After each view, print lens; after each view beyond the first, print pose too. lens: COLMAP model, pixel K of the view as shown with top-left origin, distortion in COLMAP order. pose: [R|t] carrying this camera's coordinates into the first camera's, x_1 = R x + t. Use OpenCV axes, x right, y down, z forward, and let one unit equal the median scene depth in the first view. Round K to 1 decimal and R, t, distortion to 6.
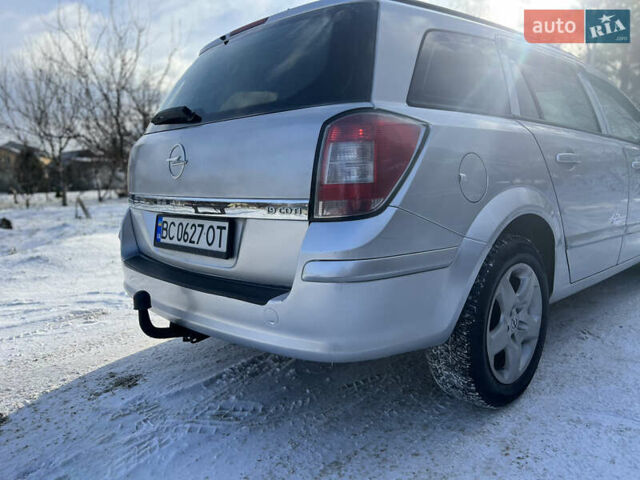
lens RADIAL K [[487.2, 0, 320.0], [0, 487.2, 240.0], [0, 0, 1]] dist [0.042245, -0.054319]
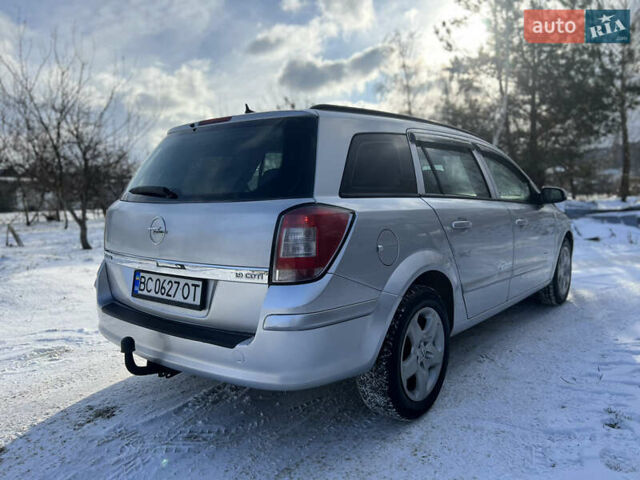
lens RADIAL K [[487.2, 0, 320.0], [0, 487.2, 240.0], [0, 0, 1]] dist [0.042245, -0.054319]
pose [[0.992132, -0.000106, 0.125197, -0.037184], [0.005584, 0.999042, -0.043407, -0.078067], [-0.125072, 0.043764, 0.991182, -0.272233]]
